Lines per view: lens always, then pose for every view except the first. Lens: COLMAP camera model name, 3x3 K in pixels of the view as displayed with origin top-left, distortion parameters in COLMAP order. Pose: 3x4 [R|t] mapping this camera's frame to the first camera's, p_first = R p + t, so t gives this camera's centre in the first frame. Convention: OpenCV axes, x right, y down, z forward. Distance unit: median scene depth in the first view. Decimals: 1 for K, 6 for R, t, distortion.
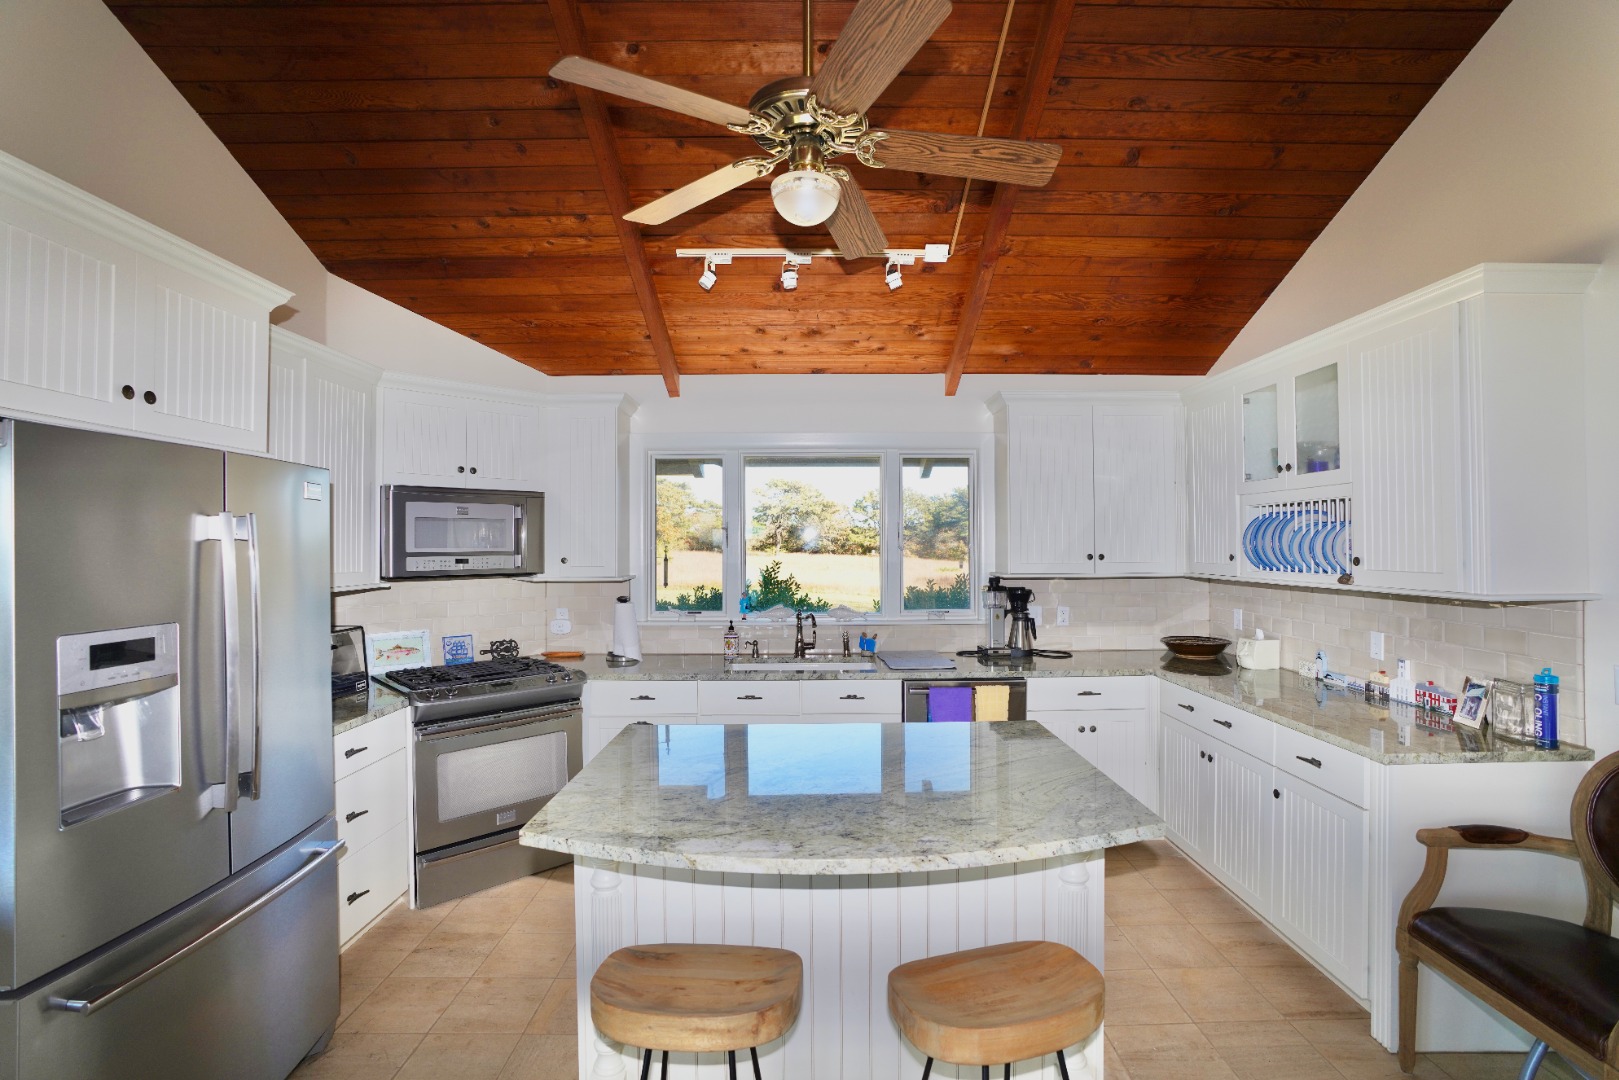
lens RADIAL K [[742.3, 0, 818.6], [0, 742.3, 538.6], [0, 0, 1]] dist [-0.079055, 0.033233]
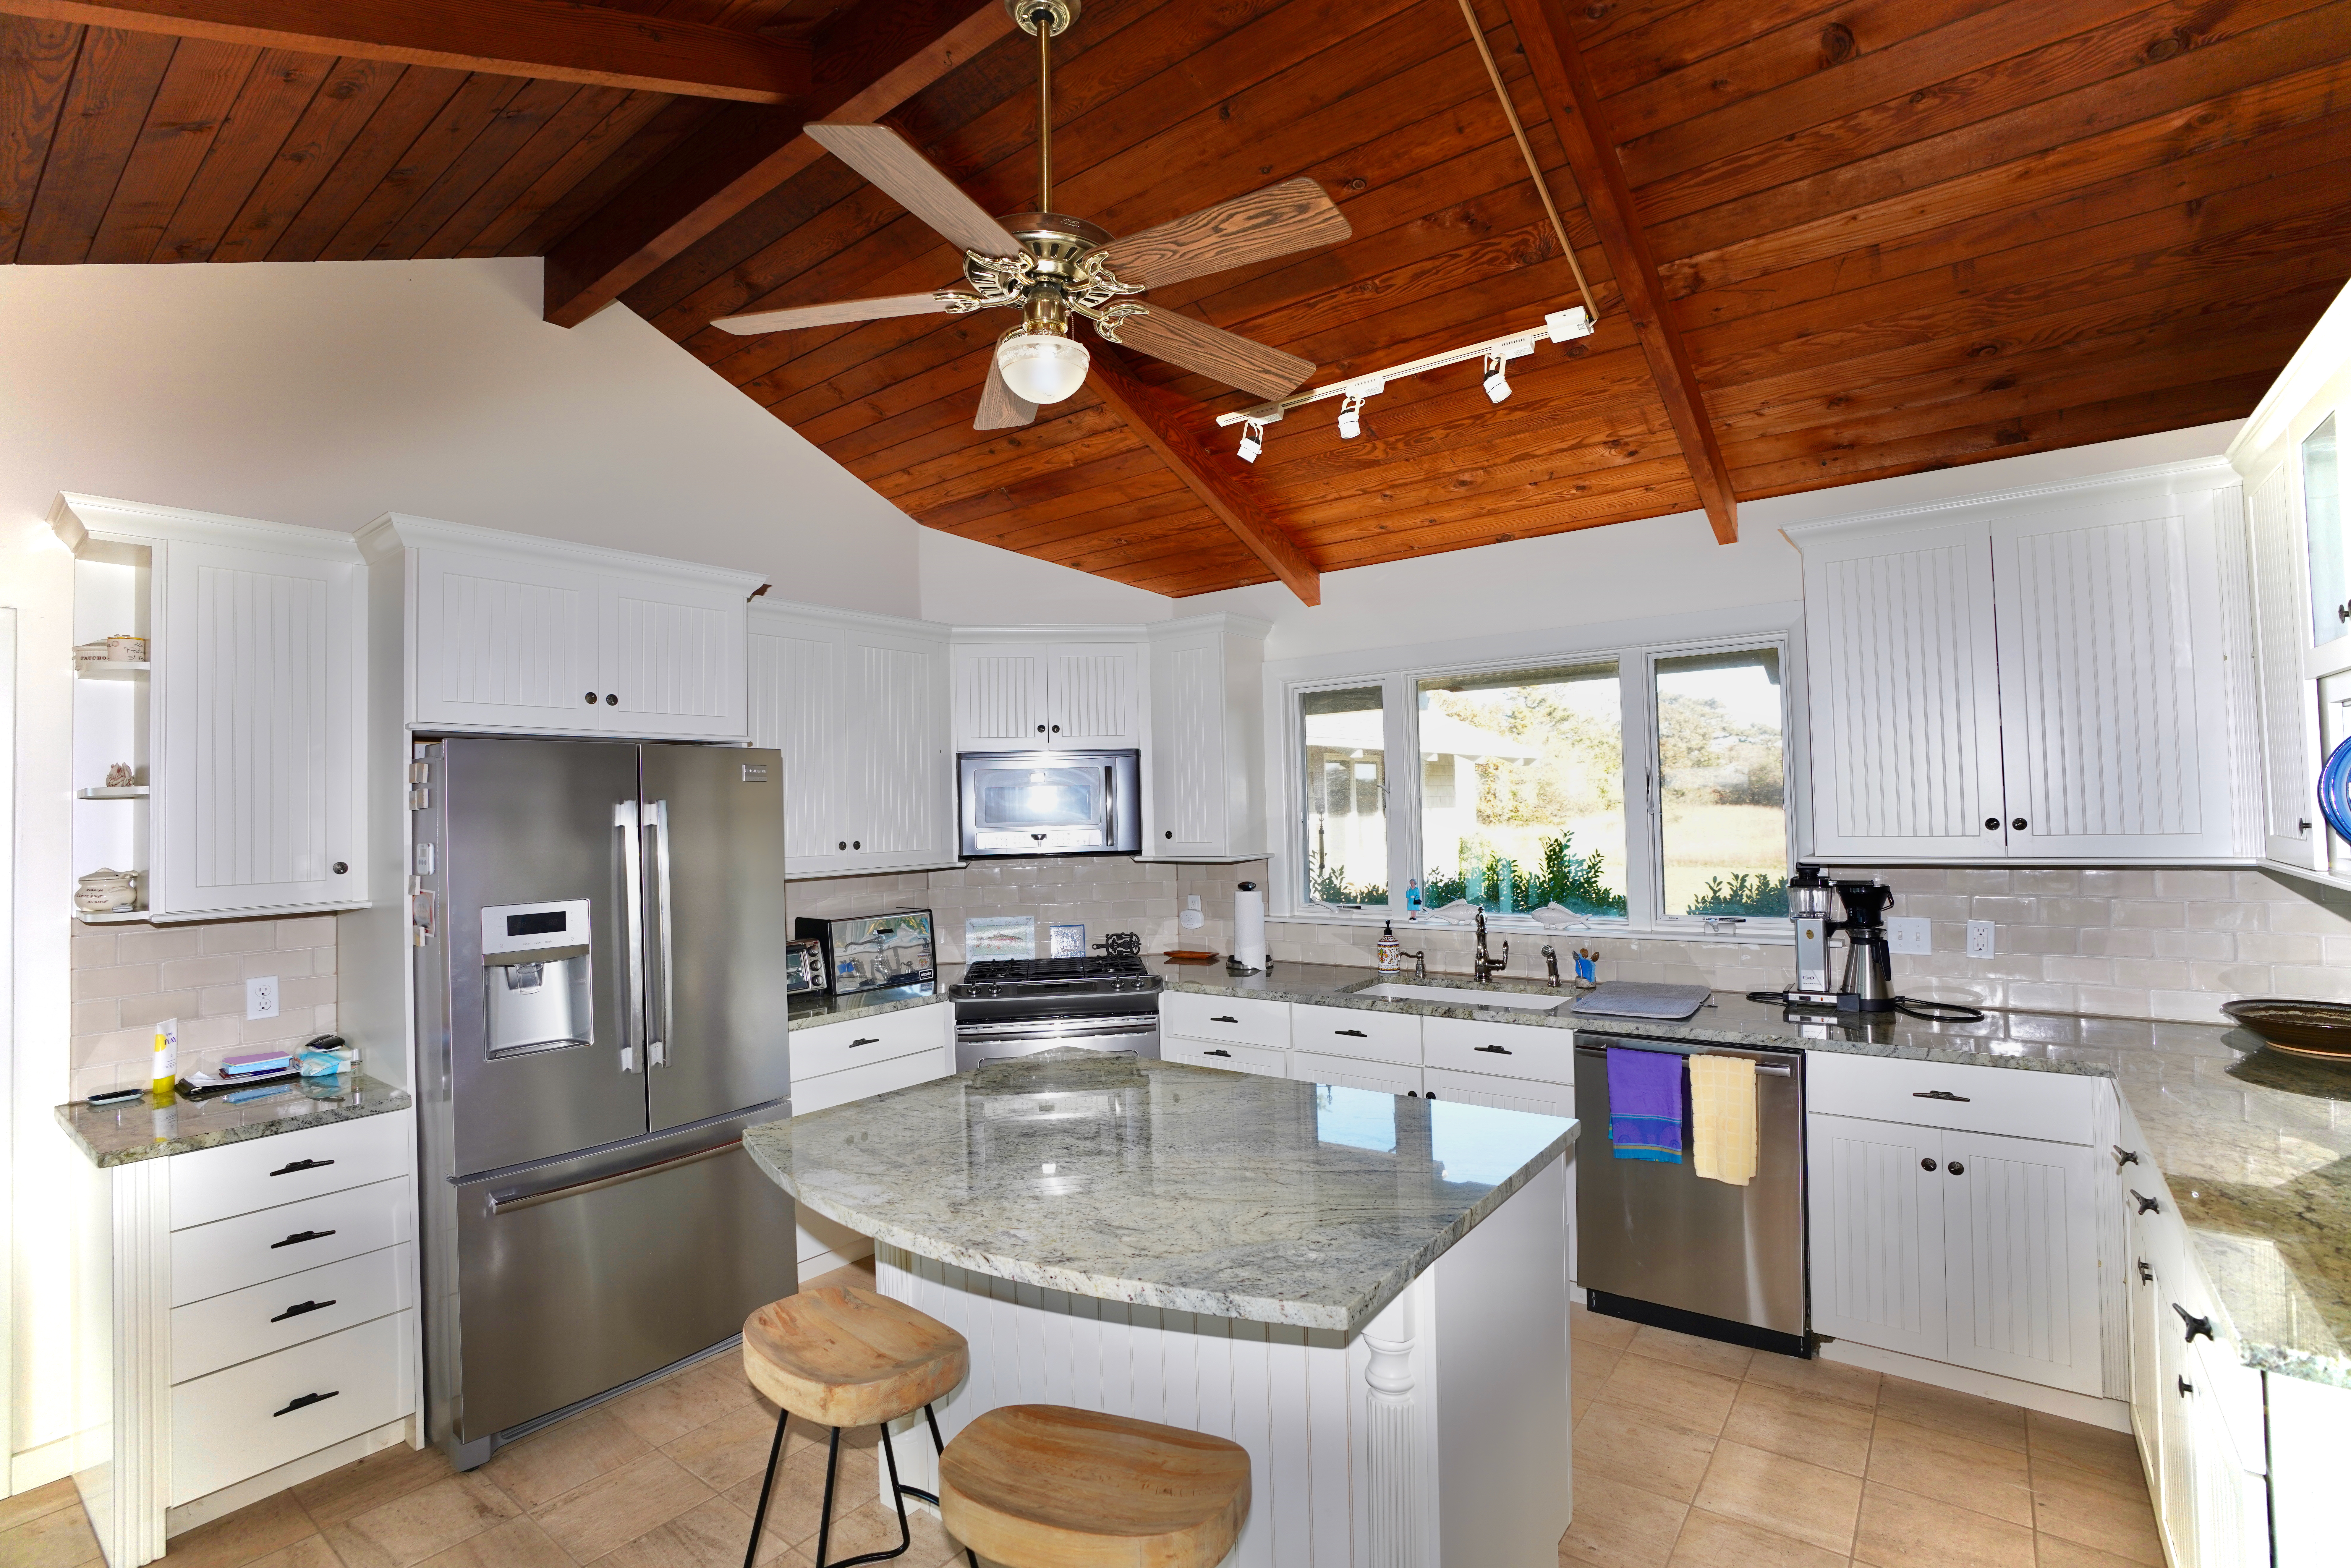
lens RADIAL K [[1077.9, 0, 1188.7], [0, 1077.9, 781.9], [0, 0, 1]] dist [-0.079055, 0.033233]
pose [[0.789631, -0.031580, -0.612769, 0.387770], [0.026897, 0.999496, -0.016851, -0.006859], [0.612992, -0.003176, 0.790083, 0.110085]]
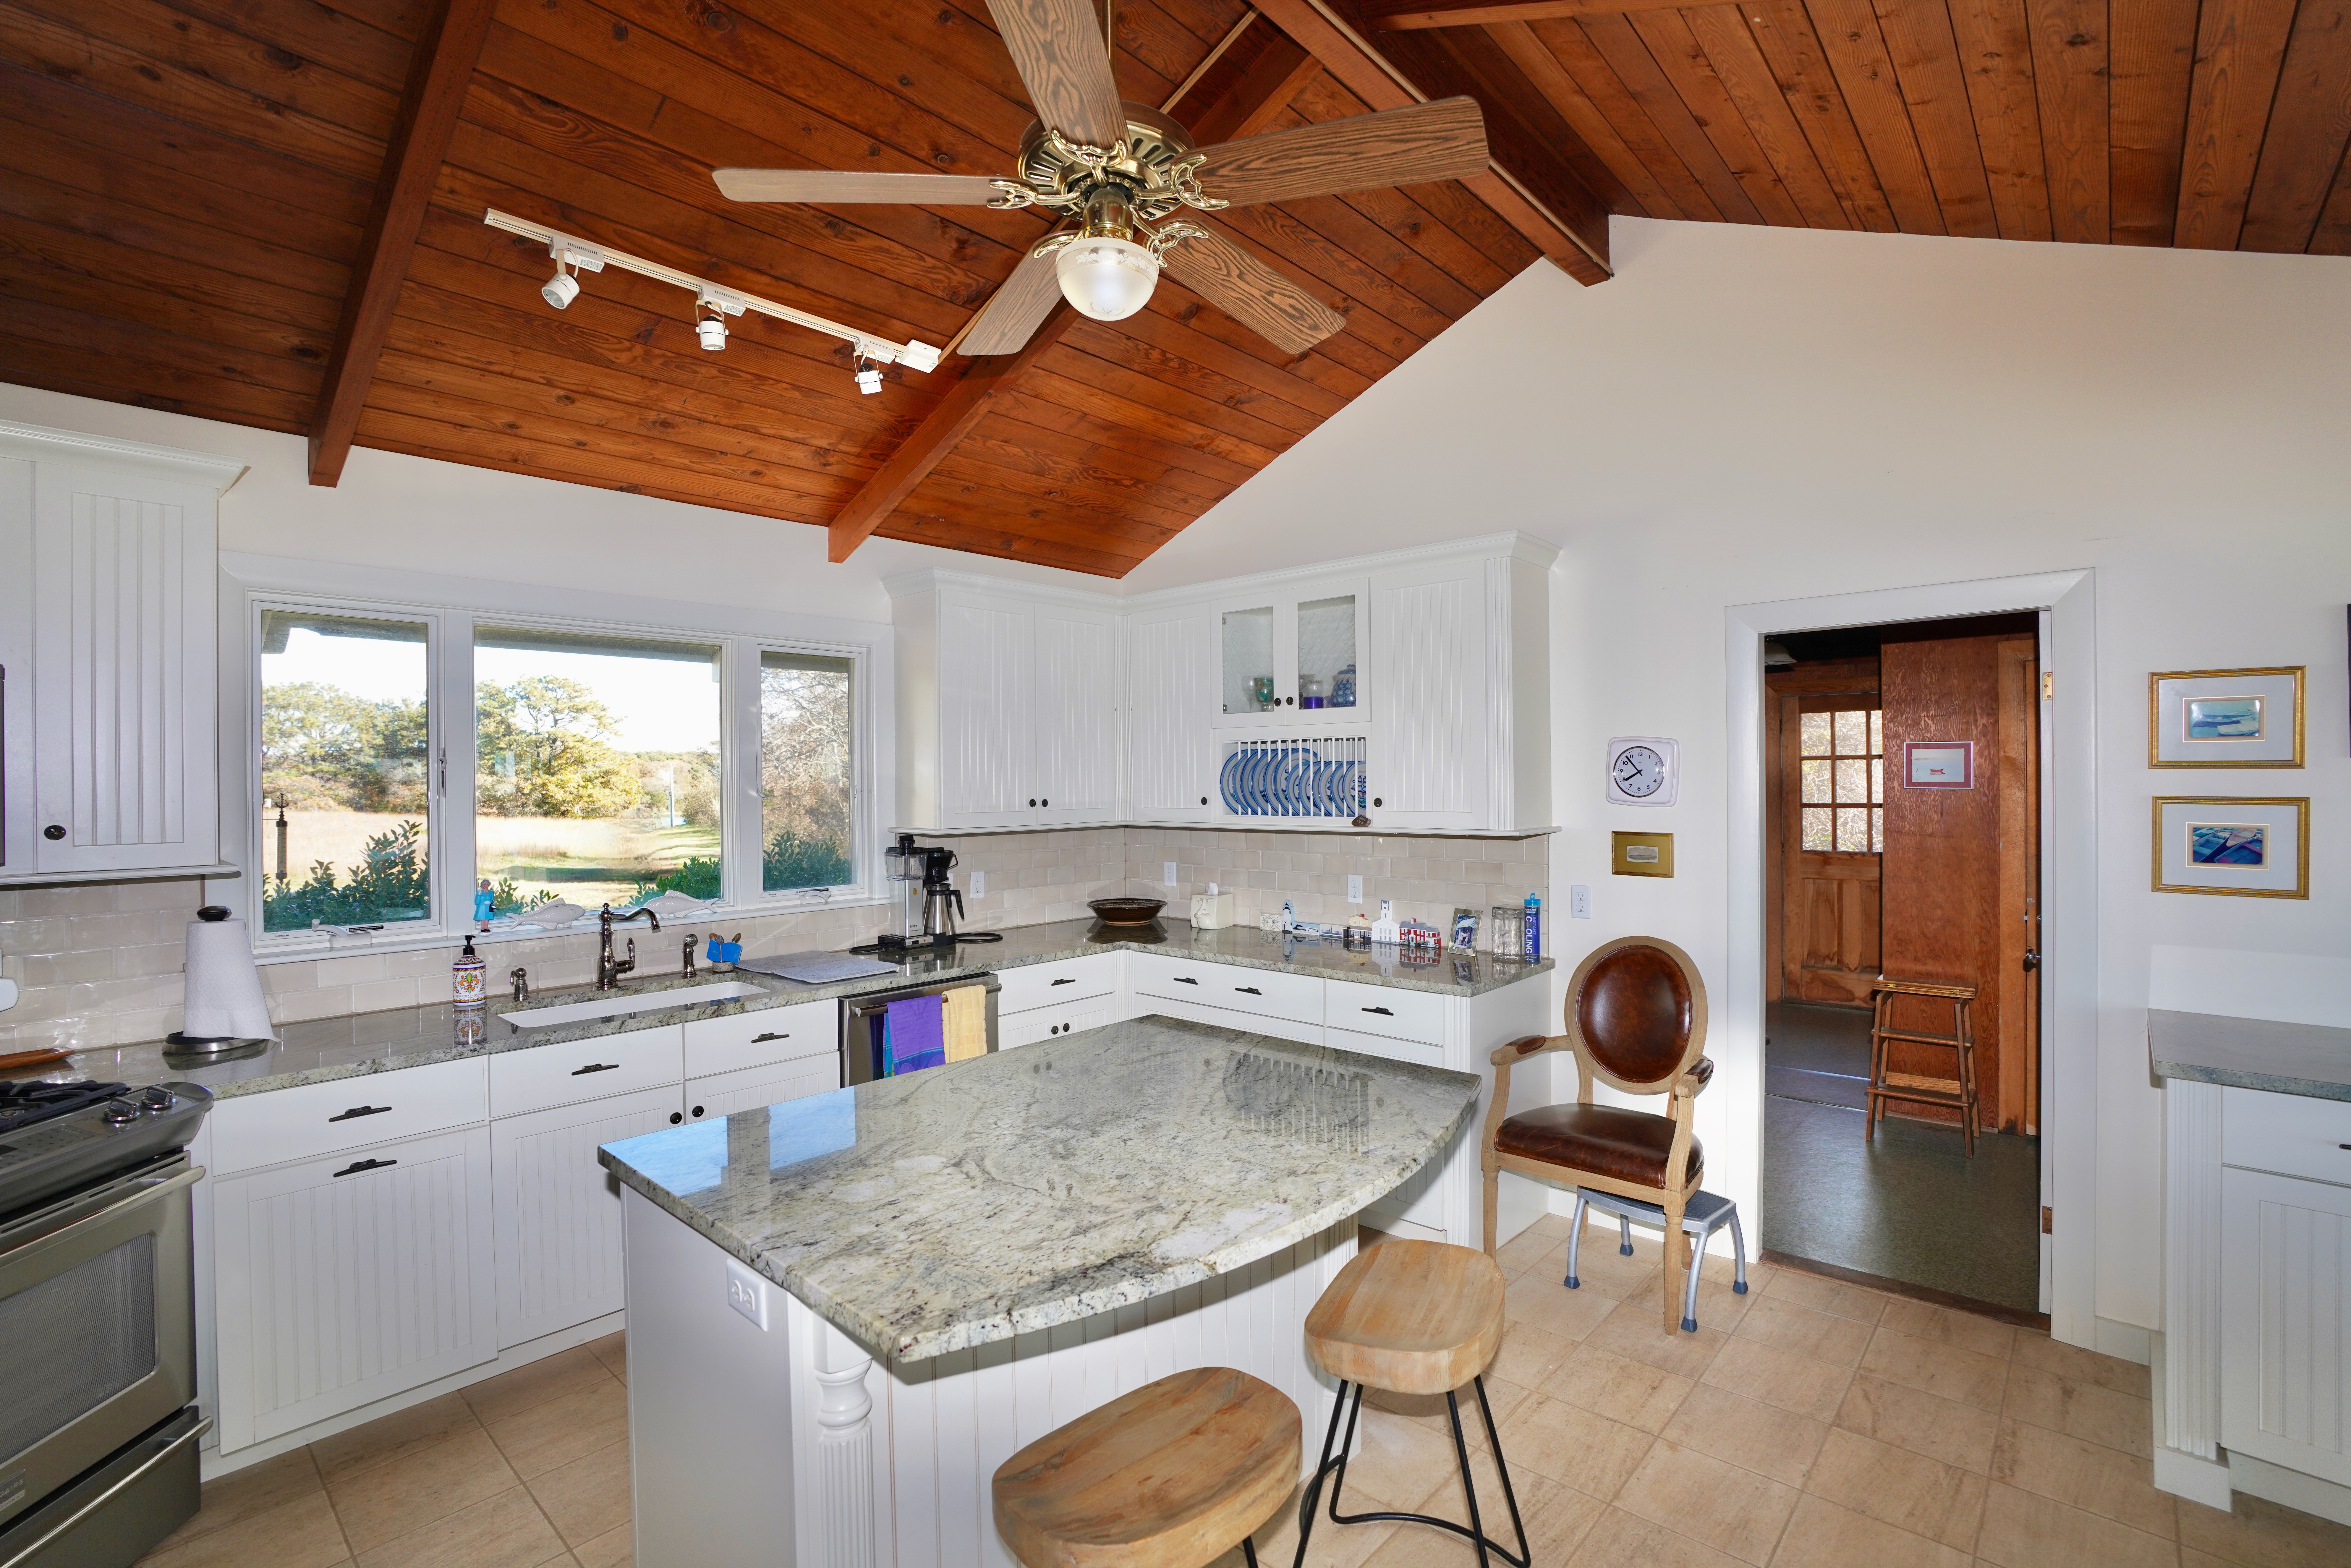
lens RADIAL K [[1077.9, 0, 1188.7], [0, 1077.9, 781.9], [0, 0, 1]] dist [-0.079055, 0.033233]
pose [[0.675503, -0.002849, 0.737352, -0.351694], [-0.000500, 0.999991, 0.004322, -0.001811], [-0.737358, -0.003288, 0.675495, 0.140355]]
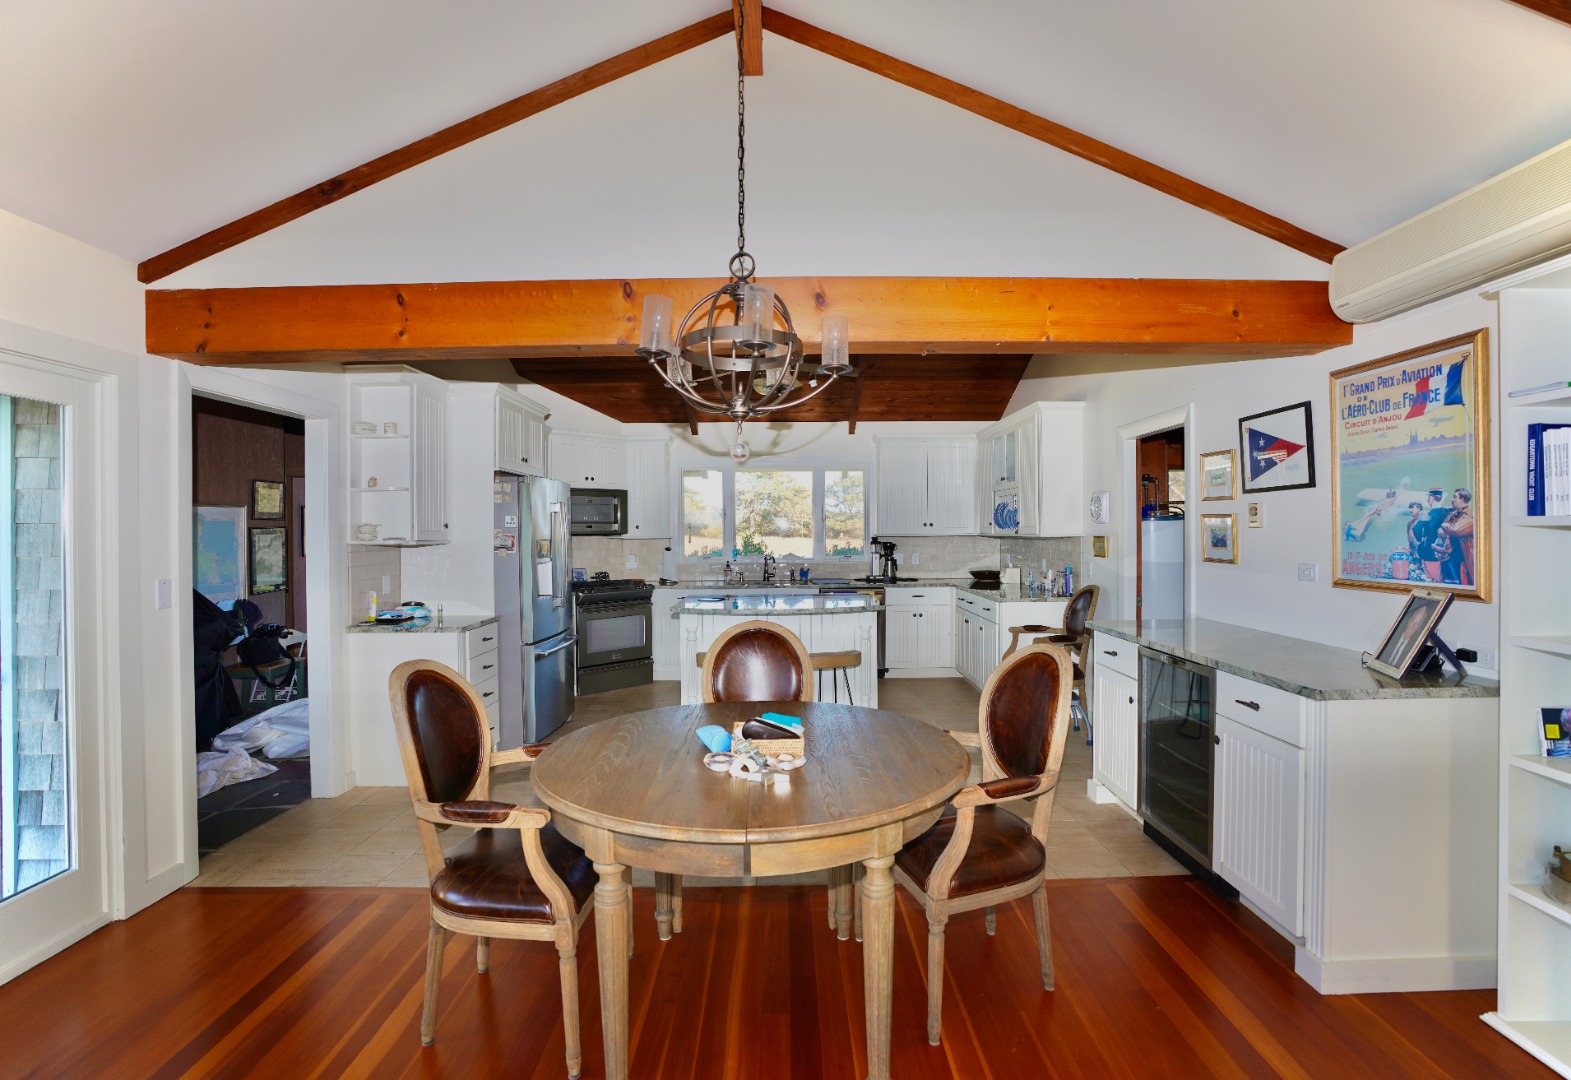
lens RADIAL K [[788.3, 0, 805.9], [0, 788.3, 540.6], [0, 0, 1]] dist [-0.041146, 0.000712]
pose [[0.999885, -0.002272, 0.014994, 0.045729], [0.001962, 0.999785, 0.020623, 0.024482], [-0.015038, -0.020591, 0.999675, -0.993268]]
